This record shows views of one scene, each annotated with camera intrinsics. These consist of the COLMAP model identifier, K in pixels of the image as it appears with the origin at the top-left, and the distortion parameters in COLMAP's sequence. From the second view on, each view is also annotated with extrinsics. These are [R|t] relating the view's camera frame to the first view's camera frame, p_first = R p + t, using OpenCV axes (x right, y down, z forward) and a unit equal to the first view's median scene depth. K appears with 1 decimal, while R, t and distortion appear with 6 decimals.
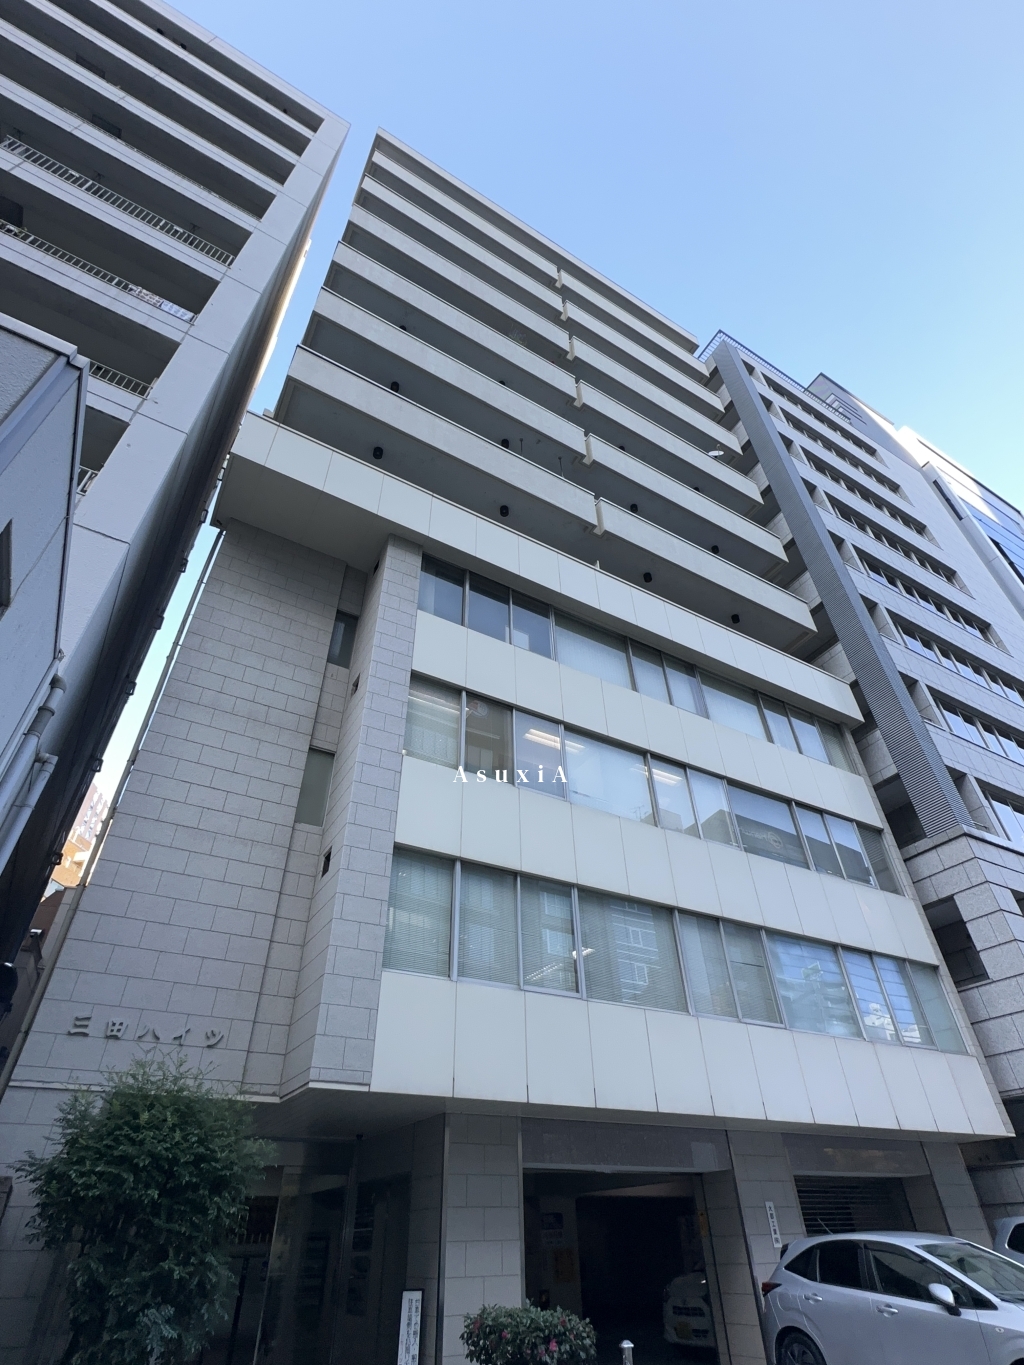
lens RADIAL K [[675.2, 0, 512.0], [0, 675.2, 682.5], [0, 0, 1]] dist [-0.001080, 0.000145]
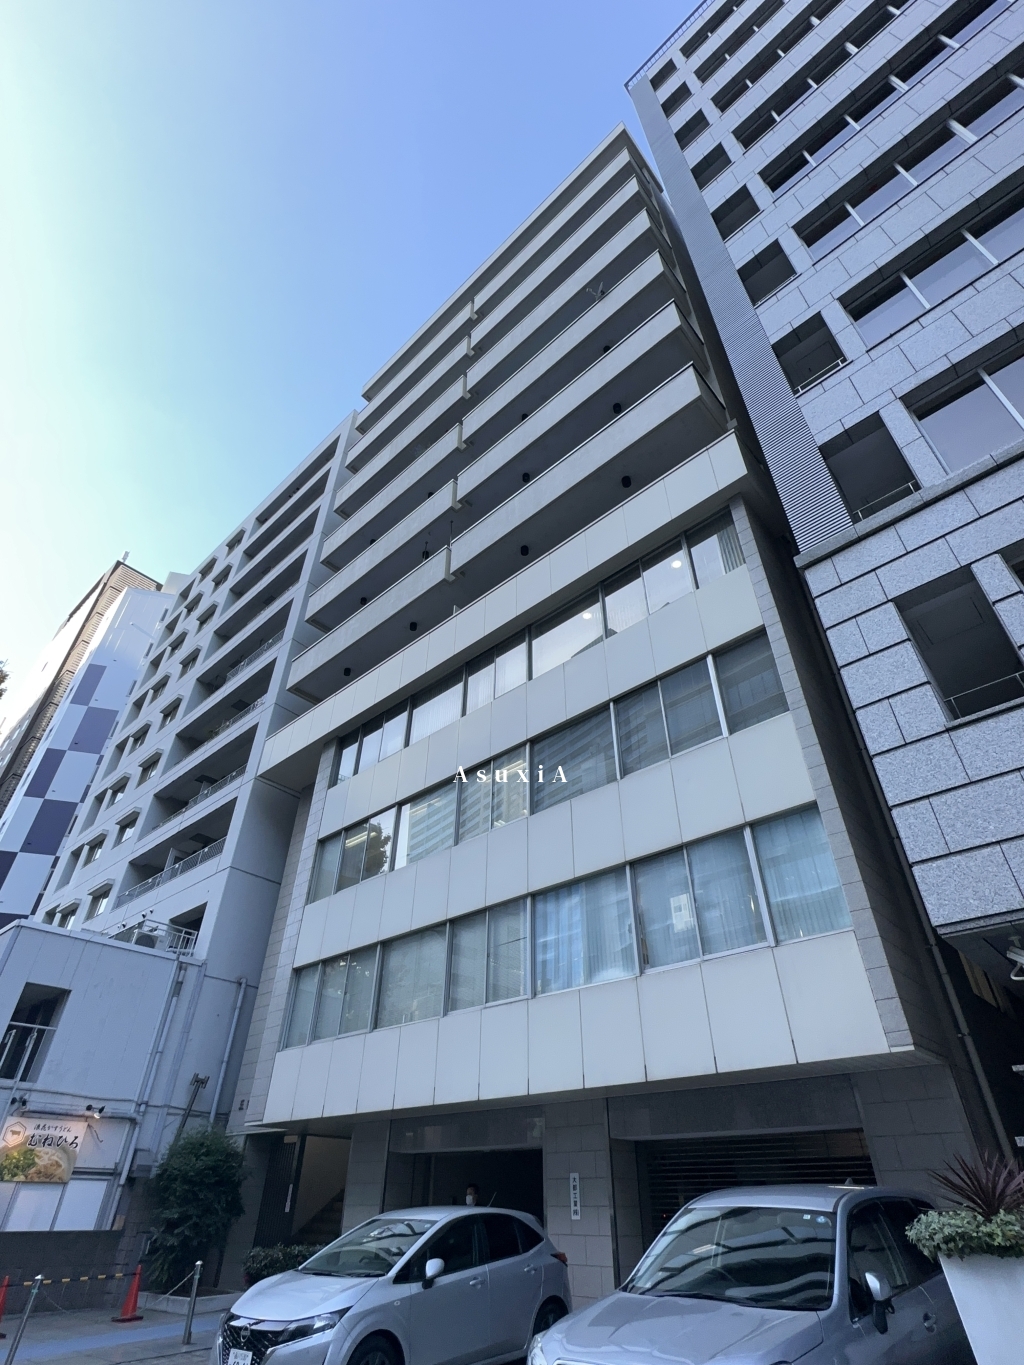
lens RADIAL K [[681.3, 0, 525.5], [0, 681.3, 688.9], [0, 0, 1]] dist [-0.000976, 0.000096]
pose [[0.321014, -0.559420, -0.764198, 1.240489], [0.596567, 0.746141, -0.295603, 0.418235], [0.735566, -0.361003, 0.573253, 0.536732]]
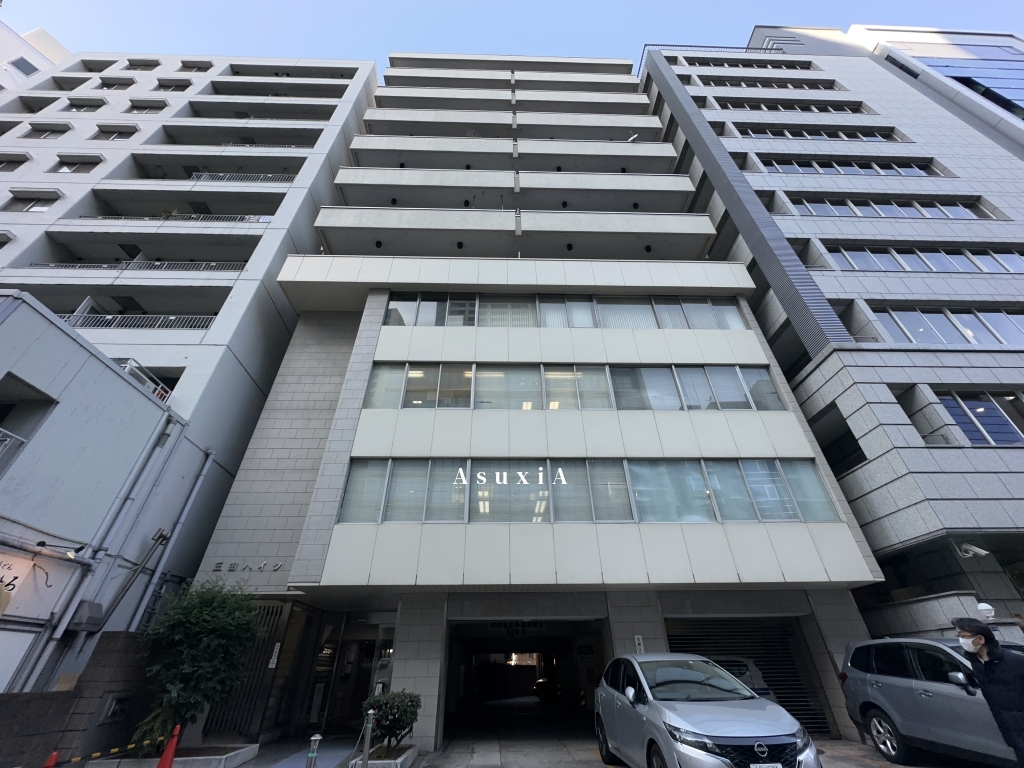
lens RADIAL K [[400.8, 0, 512.0], [0, 400.8, 384.0], [0, 0, 1]] dist [-0.001026, 0.000205]
pose [[0.882273, -0.267245, -0.387524, 0.523229], [0.297334, 0.954592, 0.018631, 0.119116], [0.364948, -0.131662, 0.921671, 0.132346]]
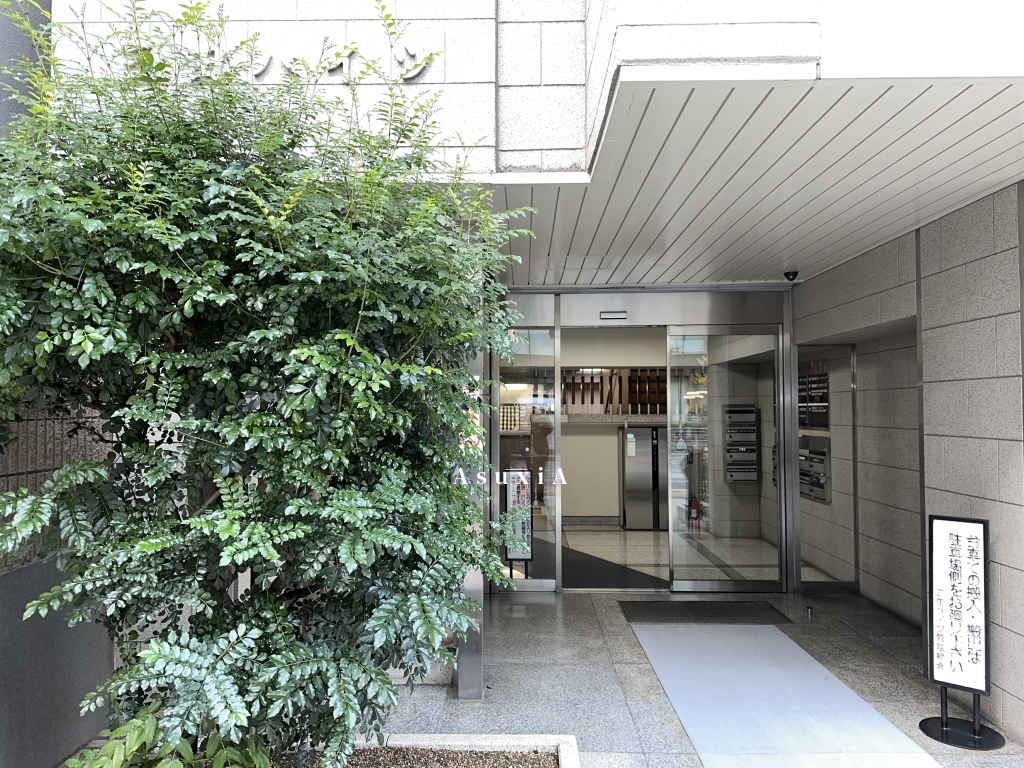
lens RADIAL K [[727.9, 0, 512.0], [0, 727.9, 384.0], [0, 0, 1]] dist [0.007988, 0.002313]
pose [[0.856624, 0.005348, -0.515913, -0.095175], [0.316368, 0.784451, 0.533431, 0.295861], [0.407561, -0.620168, 0.670288, 0.379792]]
